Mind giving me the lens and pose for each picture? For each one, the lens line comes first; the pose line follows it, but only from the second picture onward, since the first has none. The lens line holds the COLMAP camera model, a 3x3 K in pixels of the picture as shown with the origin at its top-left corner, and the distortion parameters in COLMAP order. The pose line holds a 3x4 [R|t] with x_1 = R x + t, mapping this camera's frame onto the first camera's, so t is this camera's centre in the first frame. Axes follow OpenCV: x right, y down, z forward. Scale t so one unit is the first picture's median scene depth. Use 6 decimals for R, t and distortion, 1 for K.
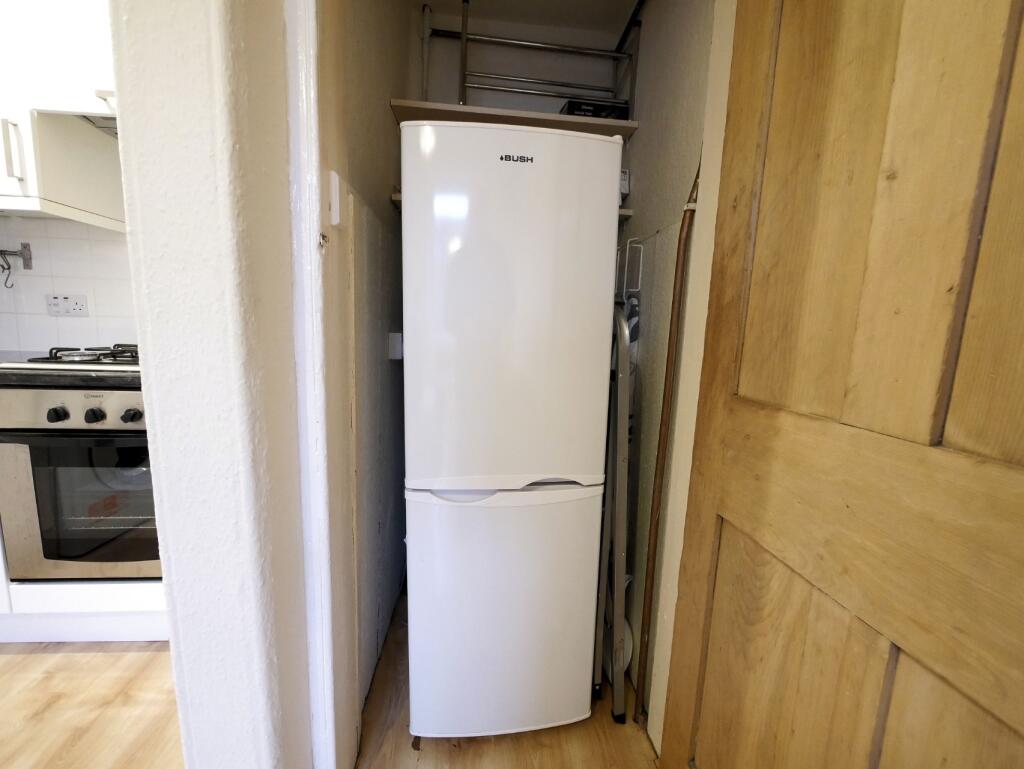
lens RADIAL K [[420.8, 0, 513.8], [0, 420.8, 386.5], [0, 0, 1]] dist [-0.008938, -0.000220]
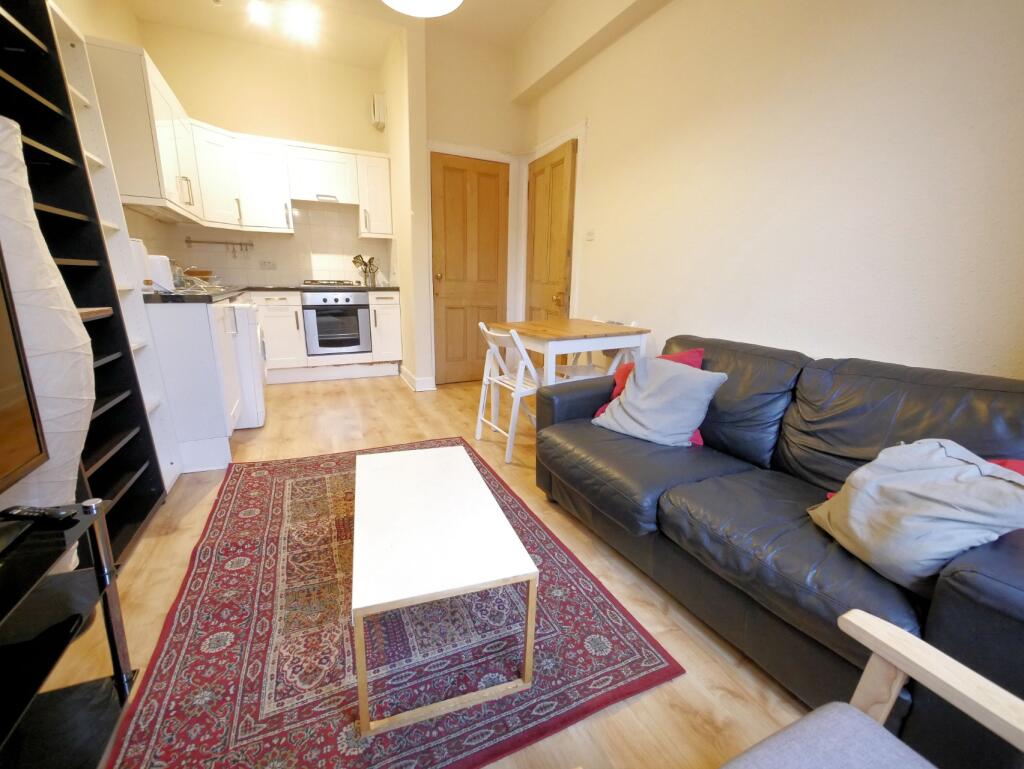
lens RADIAL K [[420.8, 0, 509.5], [0, 420.8, 380.0], [0, 0, 1]] dist [-0.008938, -0.000220]
pose [[0.938727, -0.100715, 0.329618, -0.823576], [0.063363, 0.990482, 0.122188, 0.354049], [-0.338787, -0.093815, 0.936174, -2.497370]]
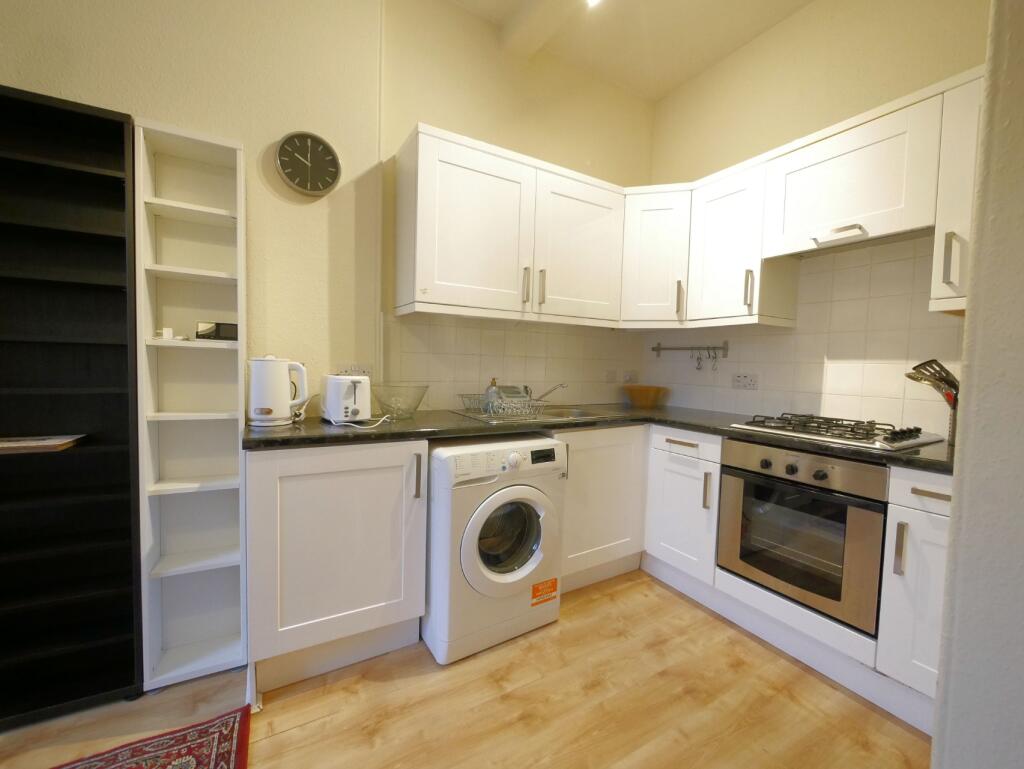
lens RADIAL K [[420.8, 0, 512.3], [0, 420.8, 385.8], [0, 0, 1]] dist [-0.008938, -0.000220]
pose [[0.416688, 0.022291, -0.908776, -0.137136], [-0.136836, 0.989847, -0.038462, -0.022389], [0.898692, 0.140380, 0.415508, -0.404810]]
